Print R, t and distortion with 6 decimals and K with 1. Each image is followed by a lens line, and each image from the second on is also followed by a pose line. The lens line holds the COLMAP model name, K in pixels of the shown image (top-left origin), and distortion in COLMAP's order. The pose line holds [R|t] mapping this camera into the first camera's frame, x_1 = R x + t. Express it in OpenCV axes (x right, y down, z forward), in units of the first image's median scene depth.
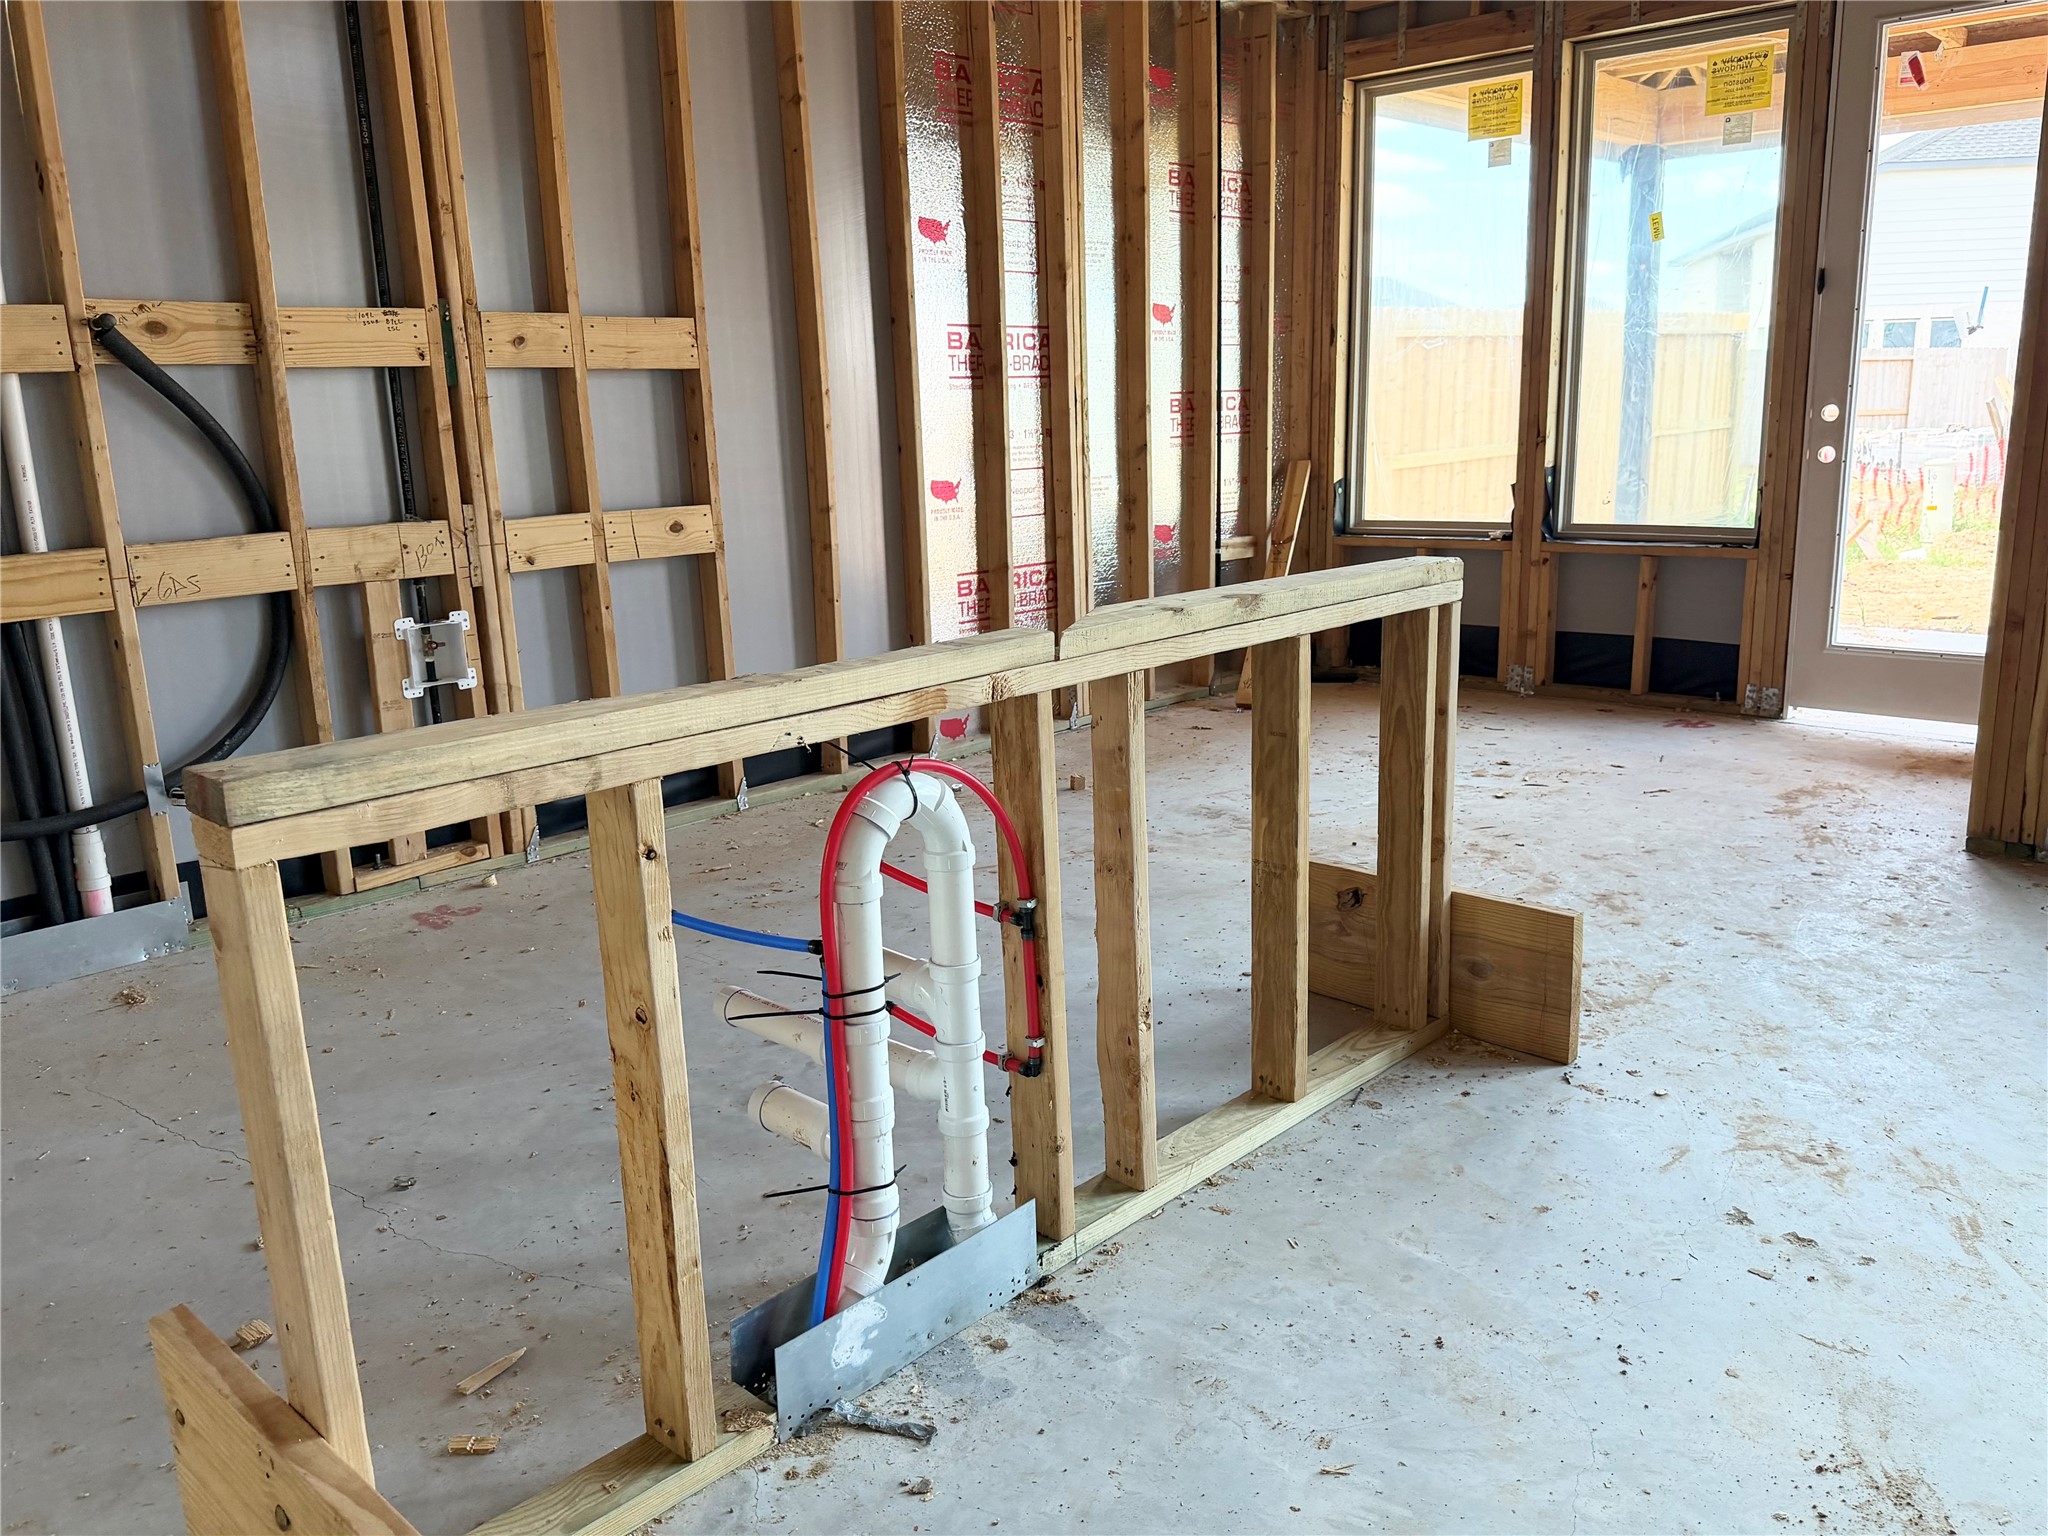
lens RADIAL K [[1580.3, 0, 1041.6], [0, 1580.3, 768.5], [0, 0, 1]] dist [0.015151, -0.015687]
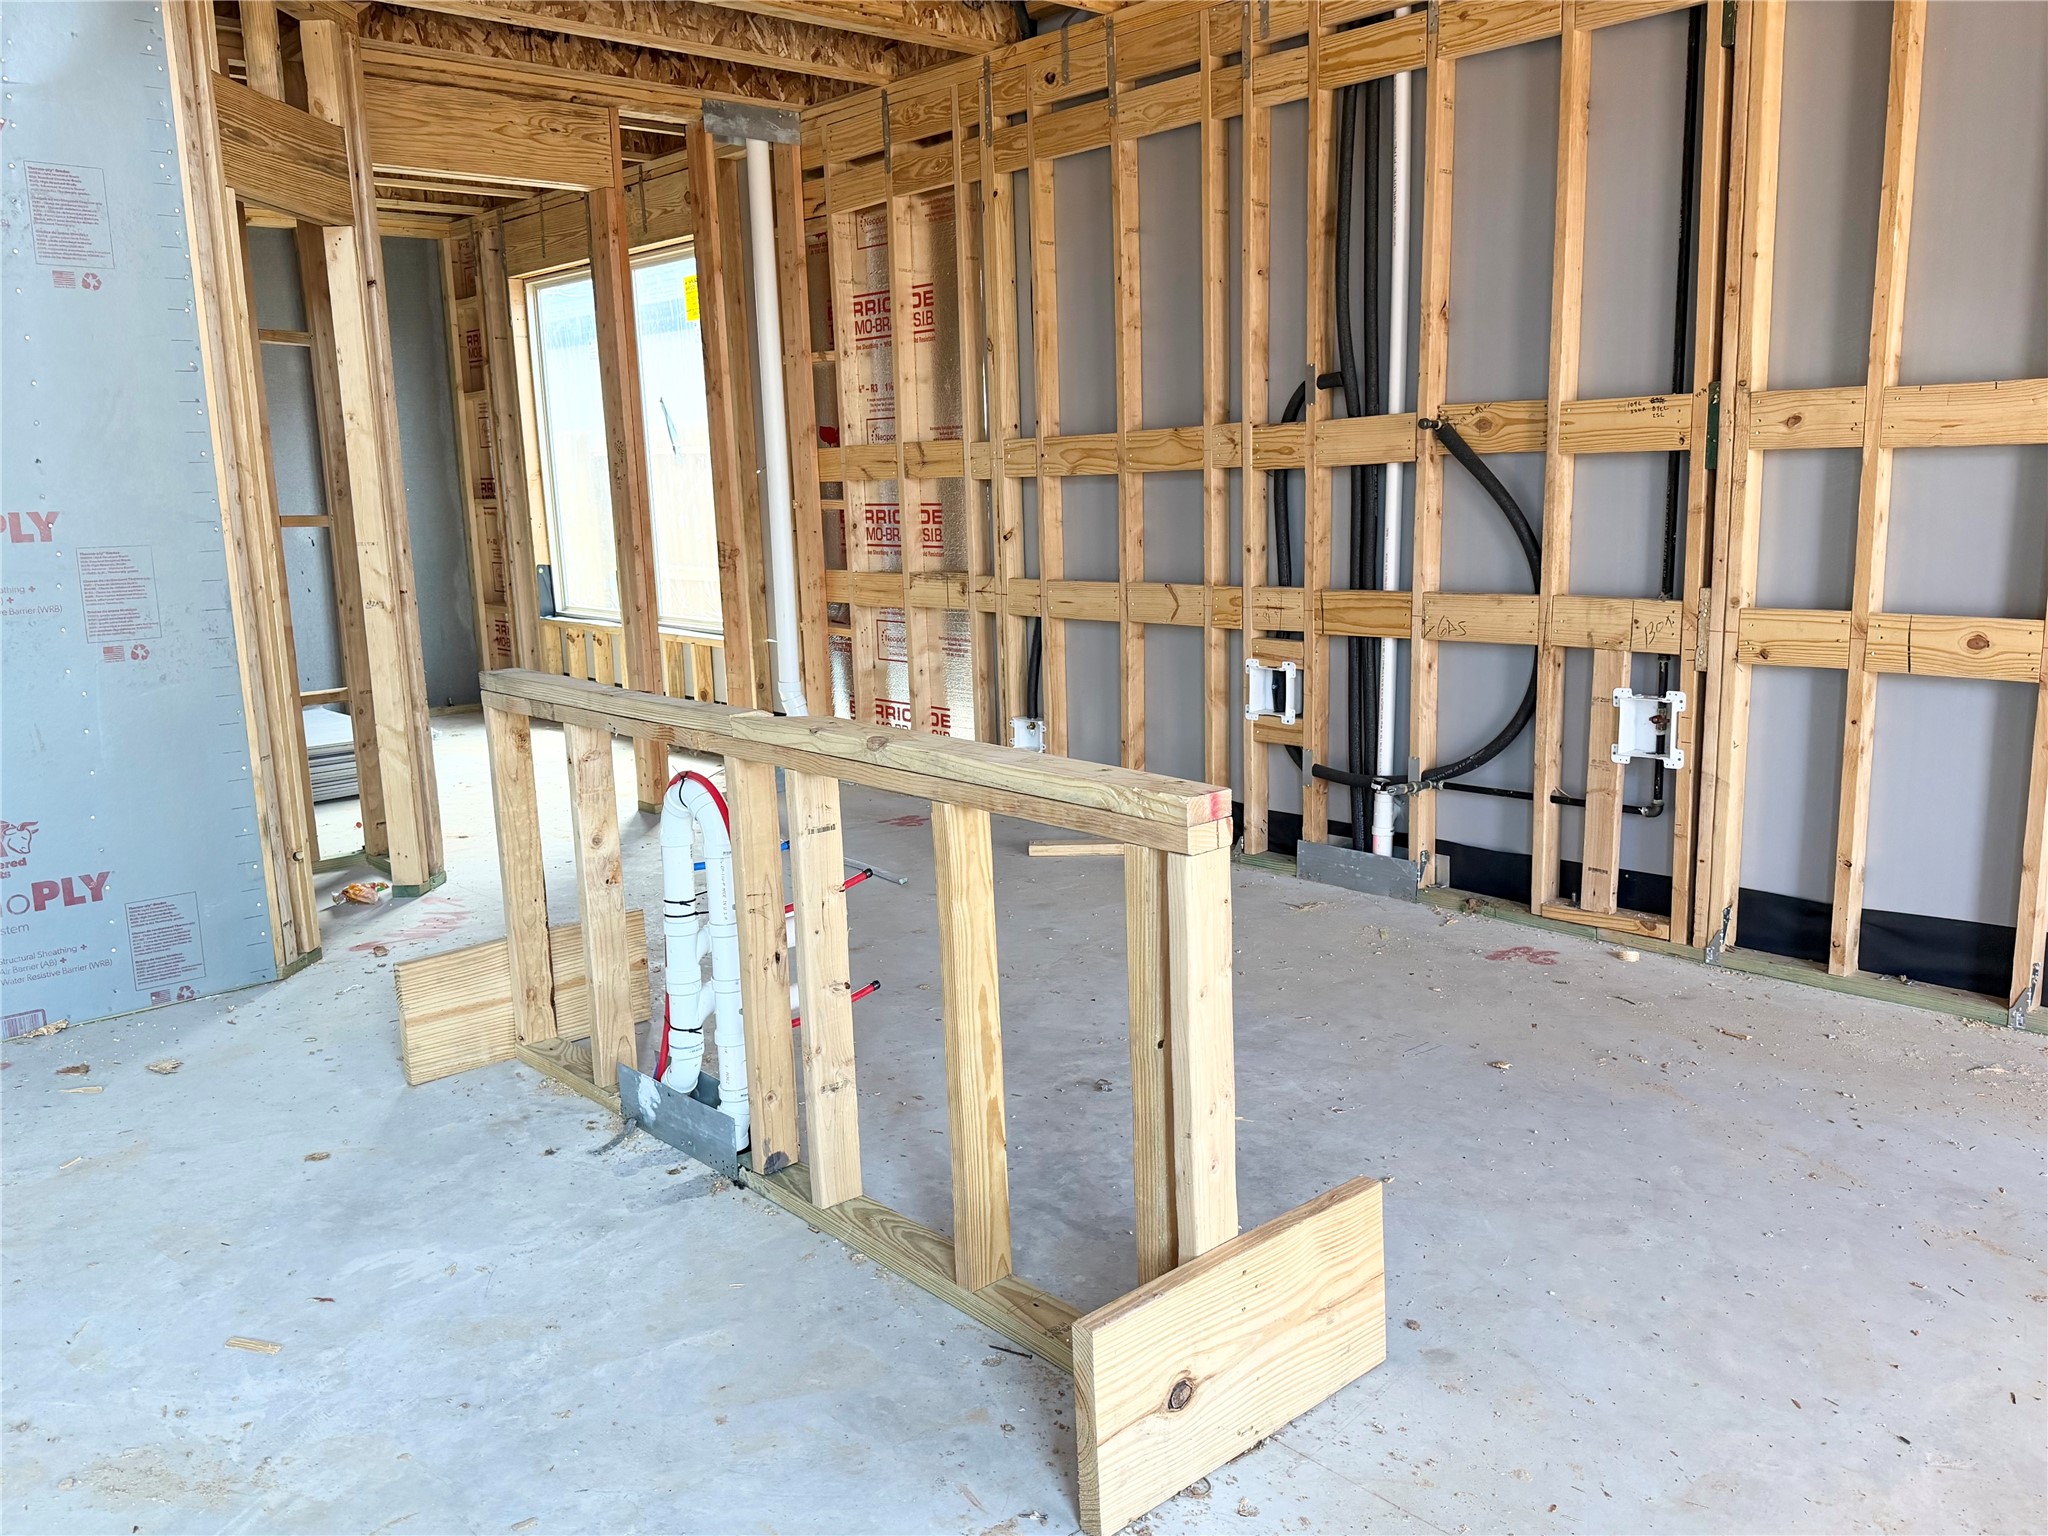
lens RADIAL K [[1580.3, 0, 1040.5], [0, 1580.3, 765.5], [0, 0, 1]] dist [0.015151, -0.015687]
pose [[-0.069877, 0.206947, -0.975854, 0.668849], [-0.205084, 0.954368, 0.217076, -0.195958], [0.976247, 0.215301, -0.024247, 0.662366]]
